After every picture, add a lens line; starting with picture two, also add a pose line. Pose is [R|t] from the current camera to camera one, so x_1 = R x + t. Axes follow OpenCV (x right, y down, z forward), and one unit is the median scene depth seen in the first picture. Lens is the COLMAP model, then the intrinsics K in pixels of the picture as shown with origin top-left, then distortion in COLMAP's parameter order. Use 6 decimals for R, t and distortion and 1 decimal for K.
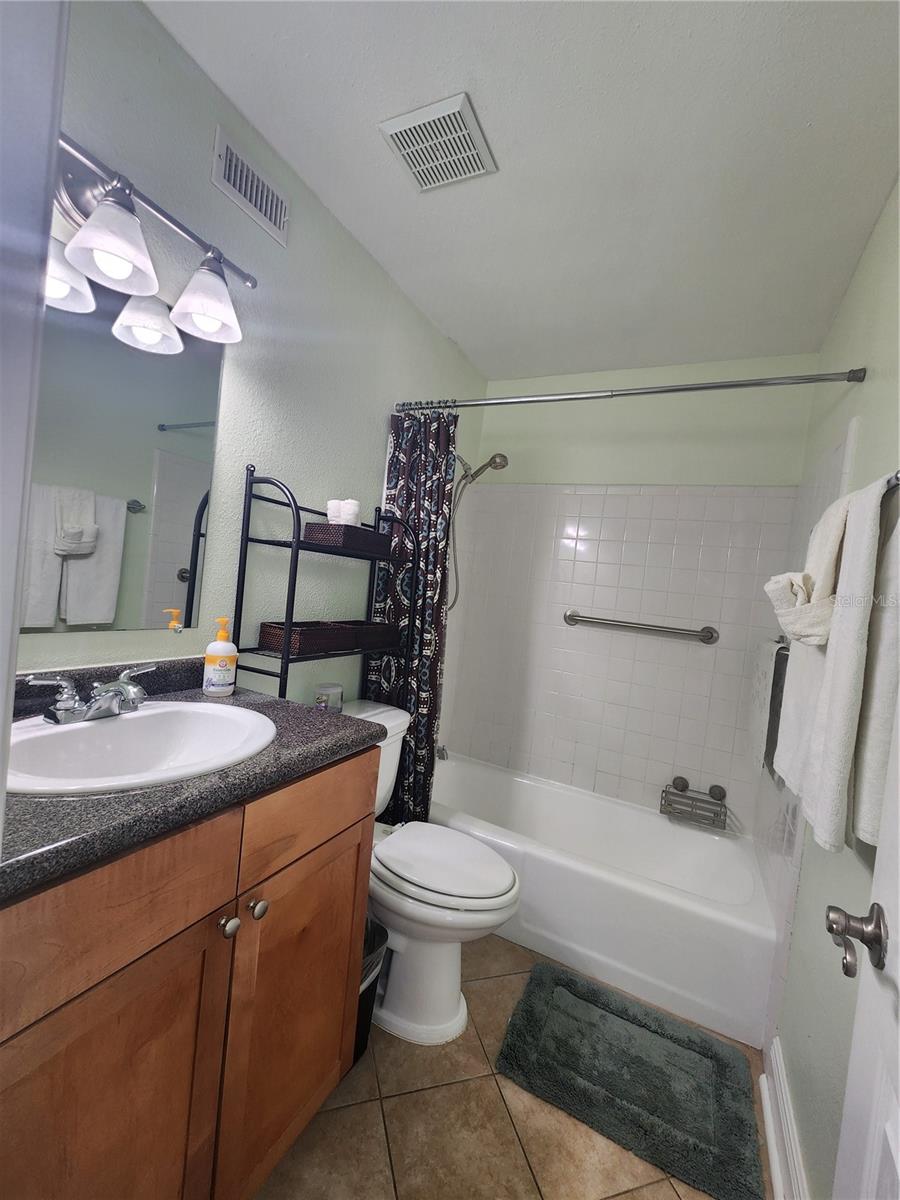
lens RADIAL K [[489.8, 0, 450.0], [0, 489.8, 600.0], [0, 0, 1]] dist [-0.001885, 0.000500]
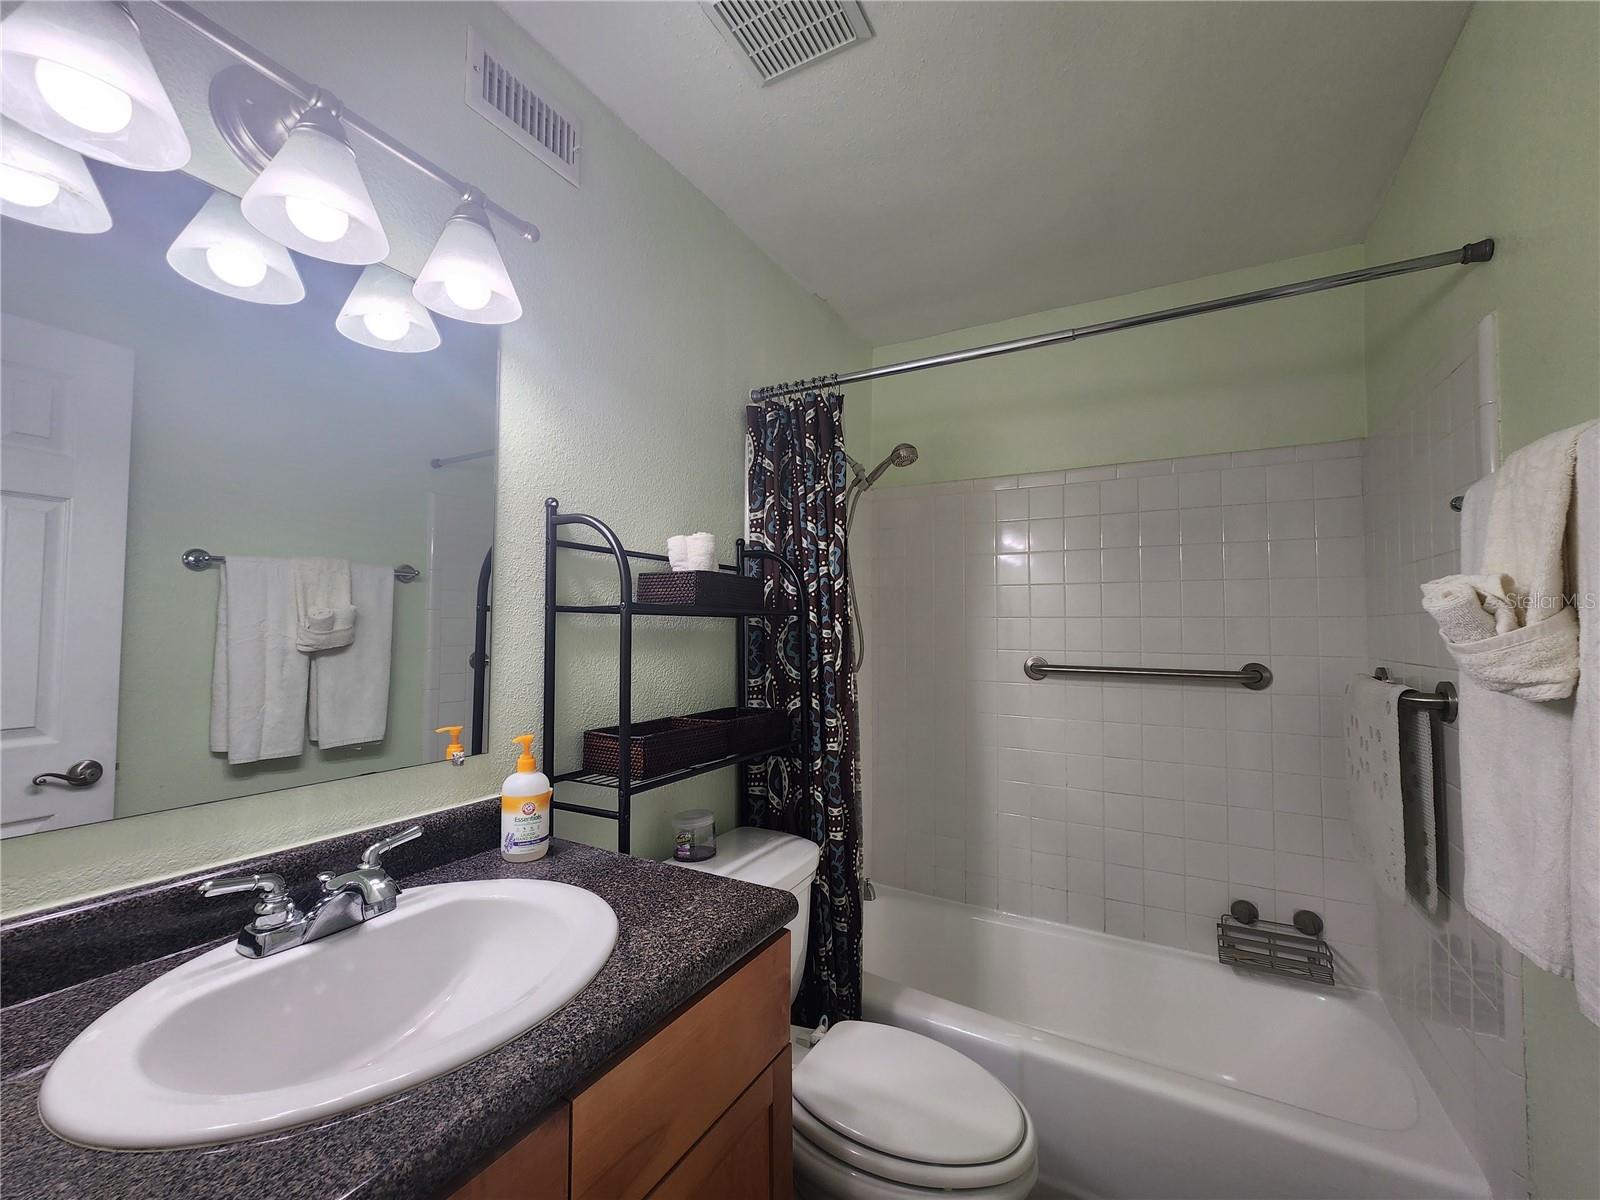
lens RADIAL K [[653.1, 0, 800.0], [0, 653.1, 600.0], [0, 0, 1]] dist [-0.001885, 0.000500]
pose [[0.993473, -0.103929, -0.047018, -0.029916], [0.099963, 0.991768, -0.080026, -0.023804], [0.054948, 0.074804, 0.995683, 0.102640]]
